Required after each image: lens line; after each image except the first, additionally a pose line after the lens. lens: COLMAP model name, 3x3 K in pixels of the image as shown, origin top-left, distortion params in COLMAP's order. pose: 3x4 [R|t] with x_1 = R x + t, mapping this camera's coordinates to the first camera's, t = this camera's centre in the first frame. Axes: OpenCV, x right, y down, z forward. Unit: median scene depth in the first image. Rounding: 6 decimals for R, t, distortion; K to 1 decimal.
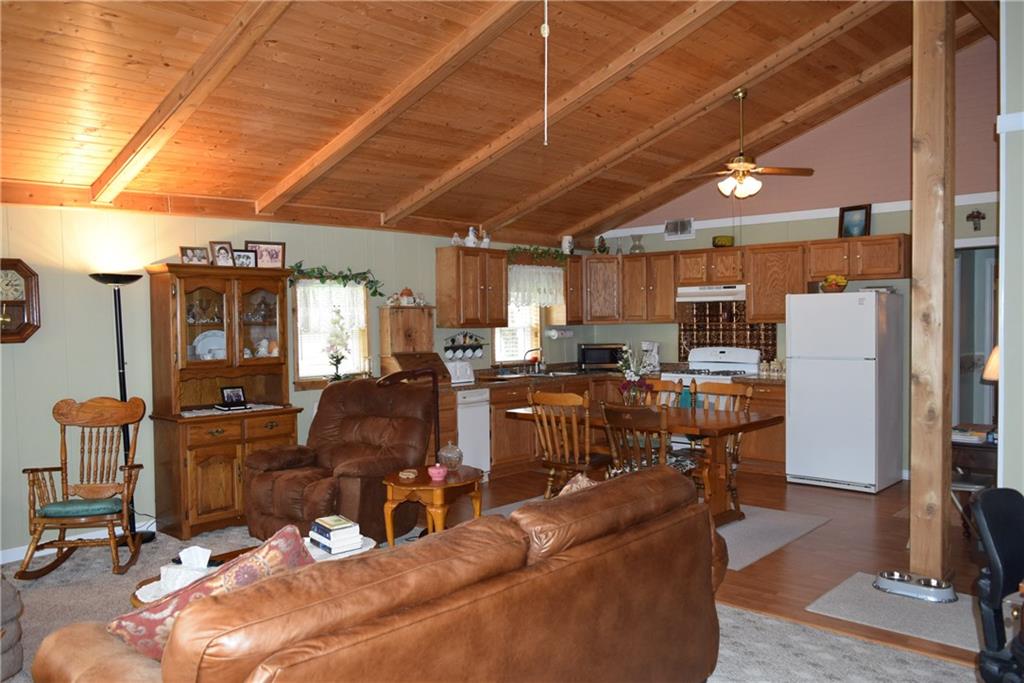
lens RADIAL K [[797.9, 0, 508.5], [0, 797.9, 344.1], [0, 0, 1]] dist [-0.017681, 0.009069]
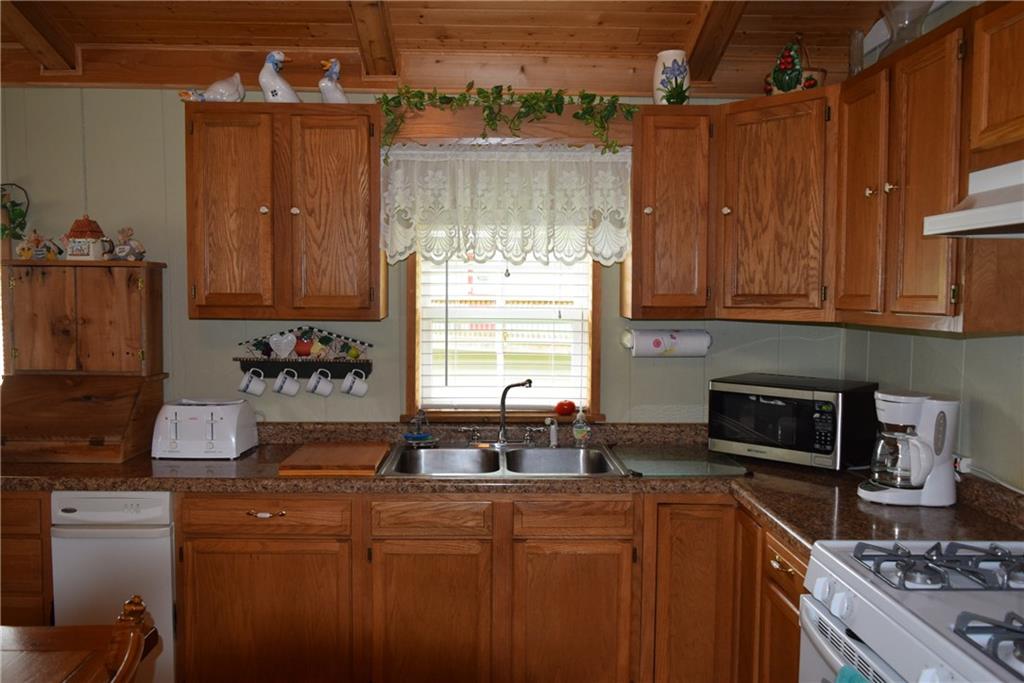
lens RADIAL K [[797.9, 0, 507.5], [0, 797.9, 342.2], [0, 0, 1]] dist [-0.017681, 0.009069]
pose [[0.695034, 0.063089, -0.716203, 0.324954], [-0.037509, 0.997968, 0.051508, -0.034252], [0.717997, -0.008936, 0.695988, 0.853324]]
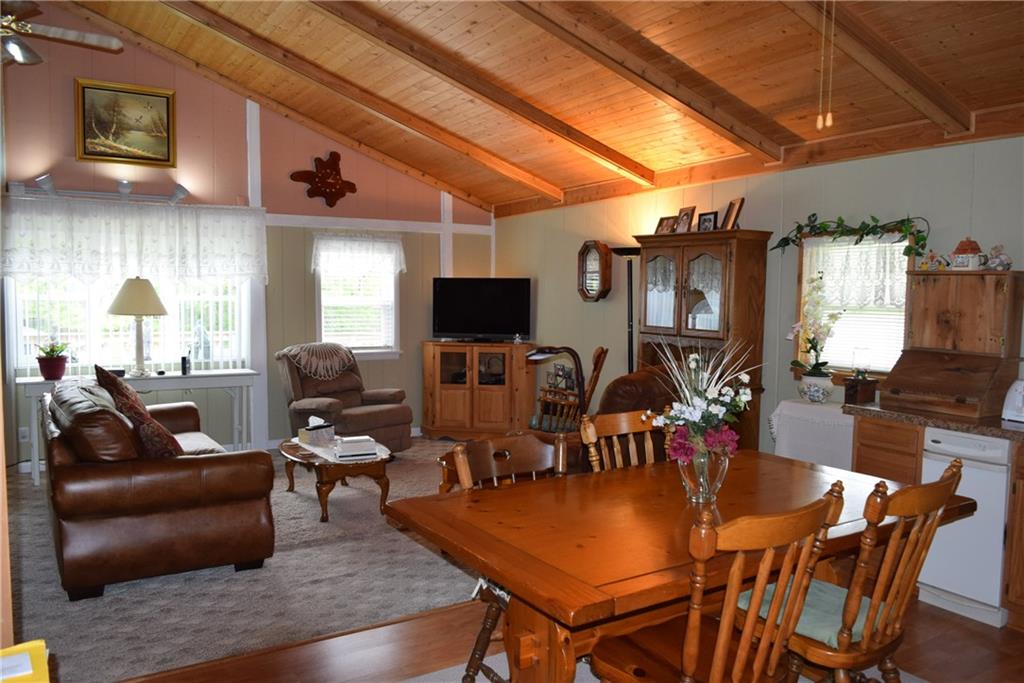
lens RADIAL K [[797.9, 0, 506.8], [0, 797.9, 345.8], [0, 0, 1]] dist [-0.017681, 0.009069]
pose [[-0.264452, 0.081075, -0.960985, 0.505849], [-0.039688, 0.994701, 0.094841, -0.034409], [0.963582, 0.063221, -0.259833, 0.819558]]
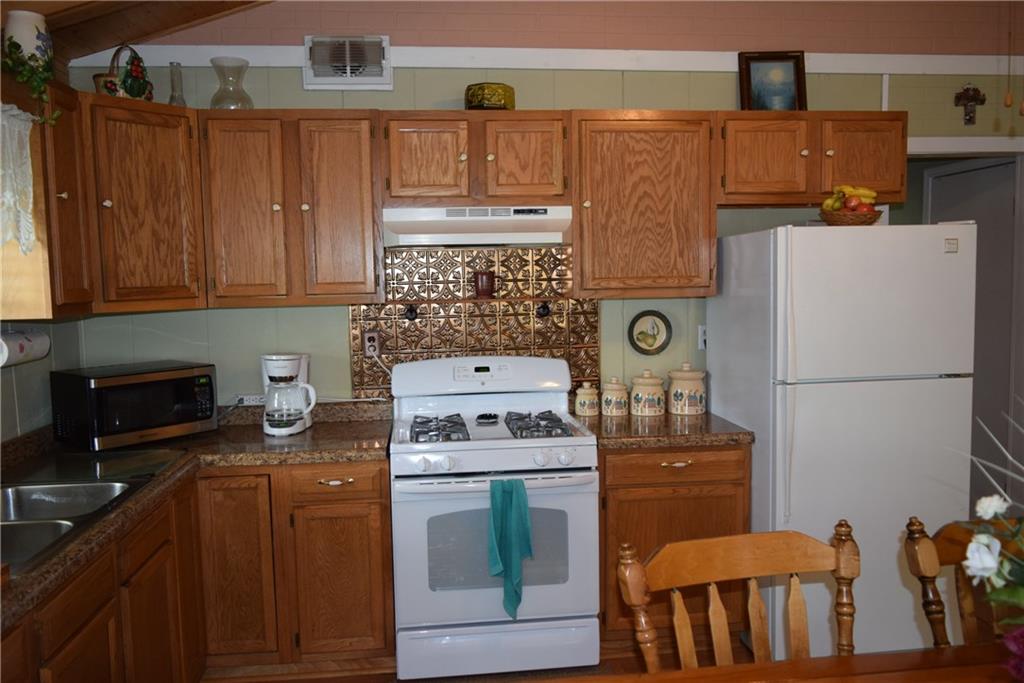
lens RADIAL K [[797.9, 0, 515.6], [0, 797.9, 338.5], [0, 0, 1]] dist [-0.017681, 0.009069]
pose [[0.656819, -0.060329, 0.751631, -0.040436], [0.035141, 0.998160, 0.049408, -0.029278], [-0.753229, -0.006039, 0.657730, 0.800128]]
